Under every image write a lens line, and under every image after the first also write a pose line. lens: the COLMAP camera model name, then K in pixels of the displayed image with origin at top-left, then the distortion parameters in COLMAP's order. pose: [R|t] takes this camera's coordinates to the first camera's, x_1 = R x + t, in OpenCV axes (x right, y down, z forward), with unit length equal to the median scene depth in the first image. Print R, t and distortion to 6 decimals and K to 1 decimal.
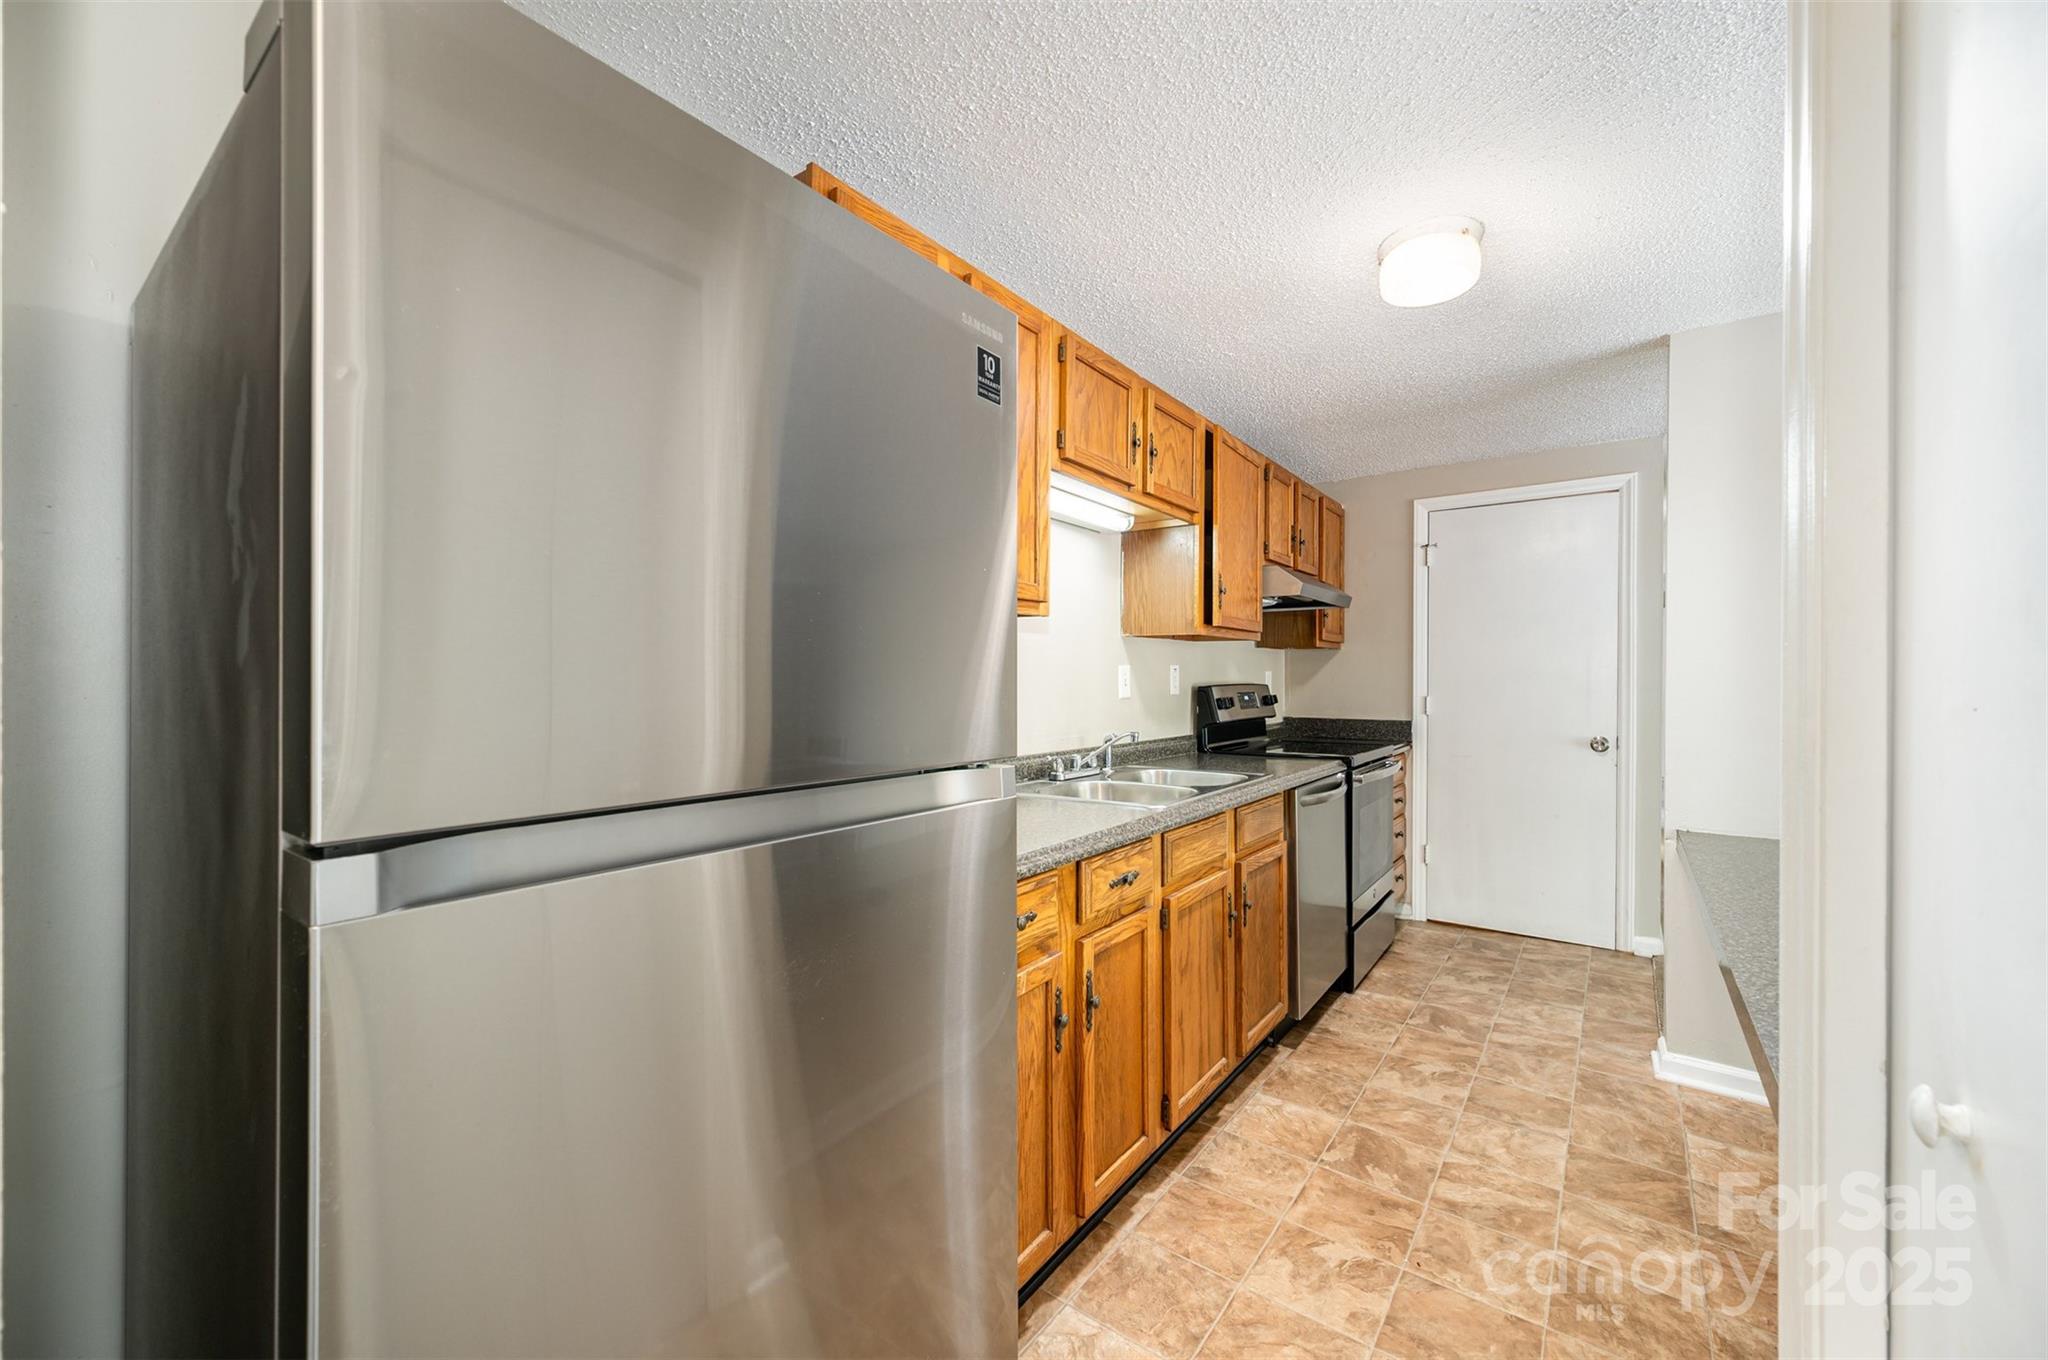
lens RADIAL K [[809.5, 0, 1017.6], [0, 809.5, 681.4], [0, 0, 1]] dist [-0.002437, 0.000545]
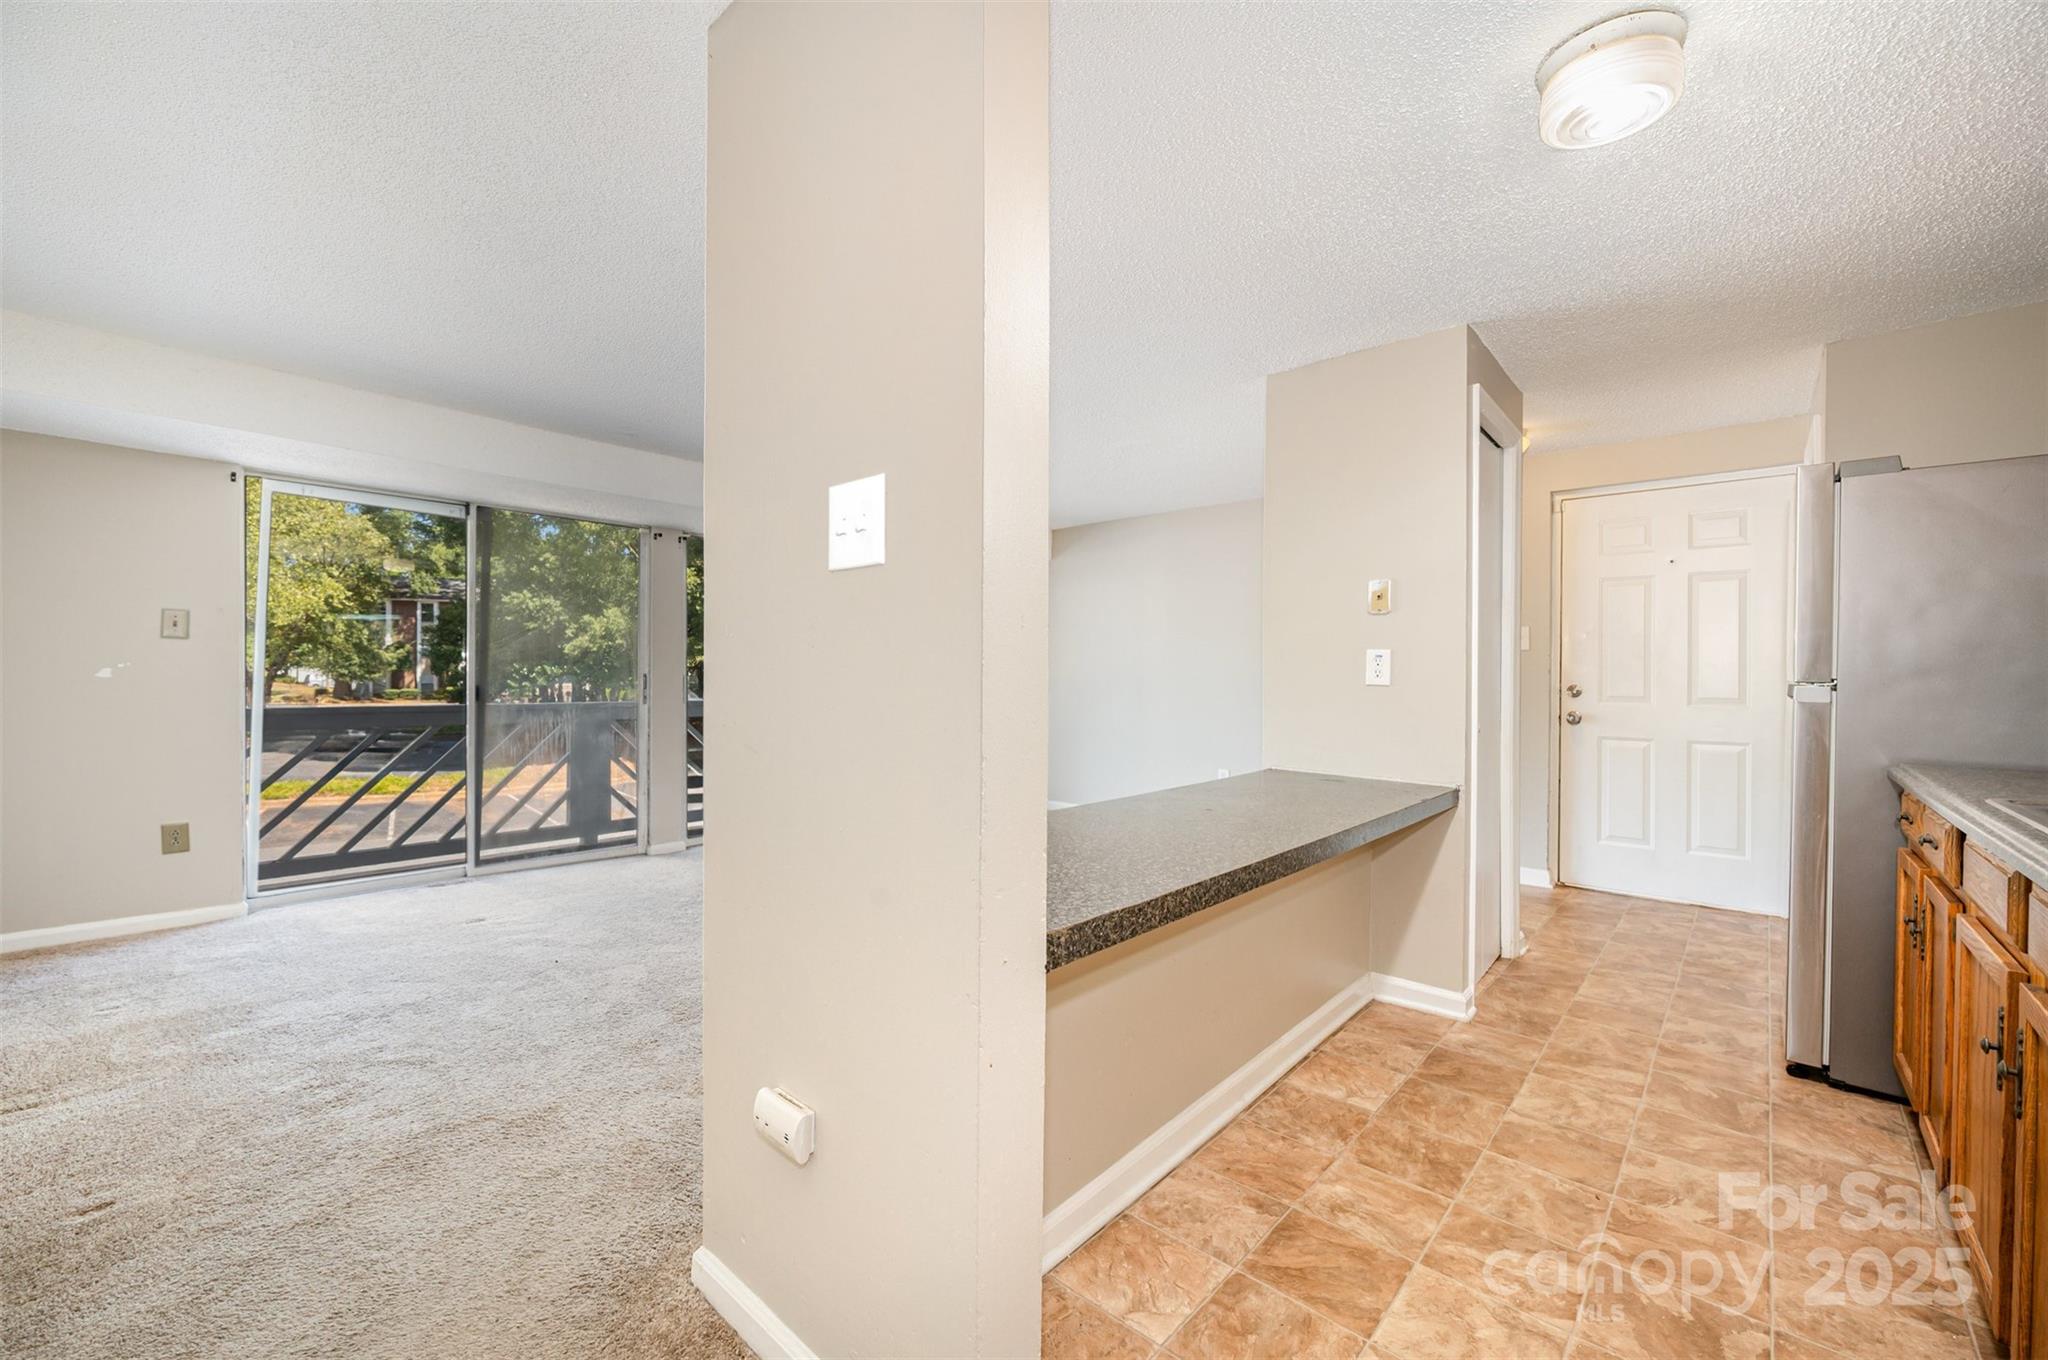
lens RADIAL K [[809.5, 0, 1027.1], [0, 809.5, 683.3], [0, 0, 1]] dist [-0.002437, 0.000545]
pose [[-0.995299, -0.013245, 0.095942, 0.989247], [-0.011187, 0.999696, 0.021961, 0.045292], [-0.096203, 0.020785, -0.995145, 1.821945]]
